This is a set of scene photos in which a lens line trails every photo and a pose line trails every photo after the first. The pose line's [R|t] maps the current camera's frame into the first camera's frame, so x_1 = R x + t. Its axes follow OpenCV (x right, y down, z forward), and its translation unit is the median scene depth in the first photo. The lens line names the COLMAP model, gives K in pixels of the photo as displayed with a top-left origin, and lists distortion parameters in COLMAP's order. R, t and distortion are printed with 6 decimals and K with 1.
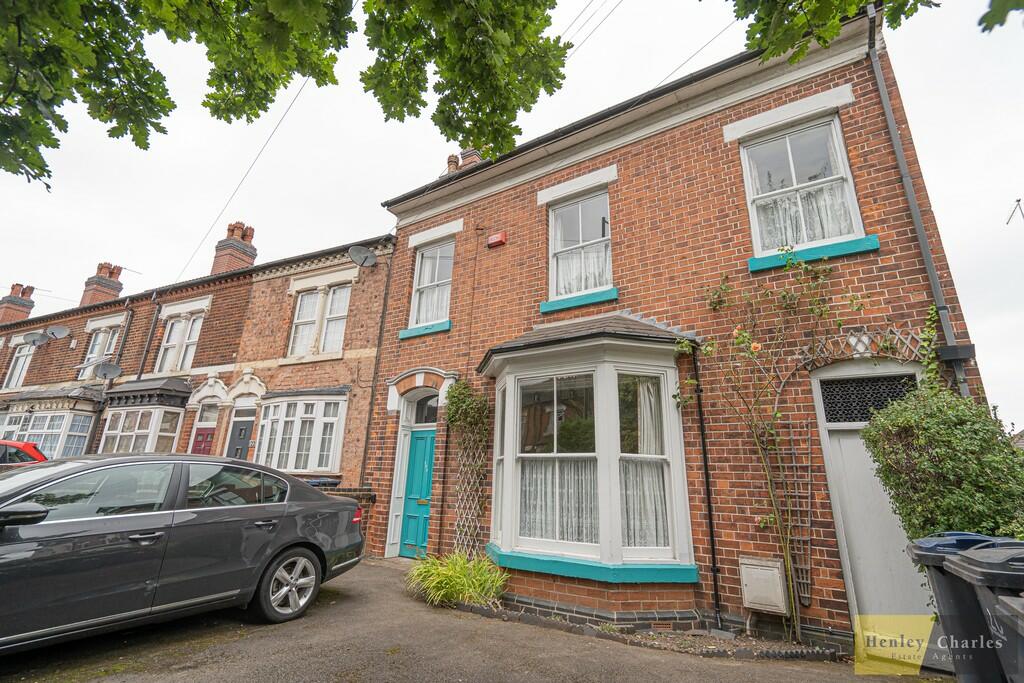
lens RADIAL K [[468.0, 0, 503.7], [0, 468.0, 339.5], [0, 0, 1]] dist [-0.003527, 0.000875]
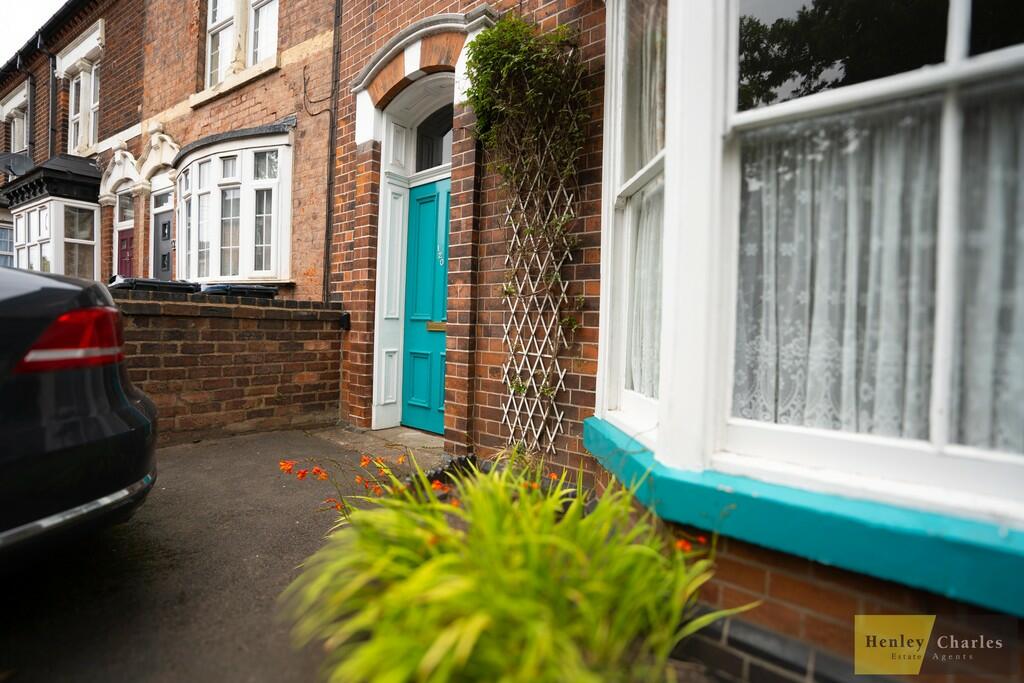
lens RADIAL K [[468.0, 0, 490.8], [0, 468.0, 330.3], [0, 0, 1]] dist [-0.003527, 0.000875]
pose [[0.990007, -0.005571, -0.140907, -0.055805], [0.047261, 0.954539, 0.294317, 0.235791], [0.132861, -0.298035, 0.945263, 0.611340]]
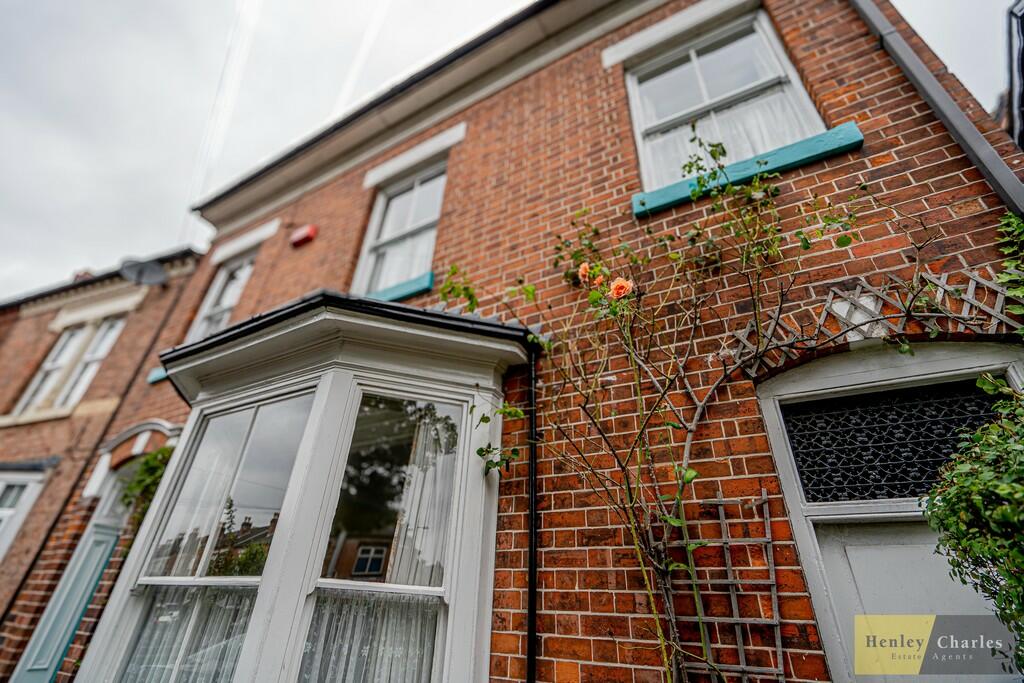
lens RADIAL K [[468.0, 0, 506.1], [0, 468.0, 338.0], [0, 0, 1]] dist [-0.003527, 0.000875]
pose [[0.997957, 0.040658, 0.049291, 0.291901], [-0.027376, 0.969110, -0.245105, 0.104388], [-0.057734, 0.243255, 0.968243, 0.424164]]
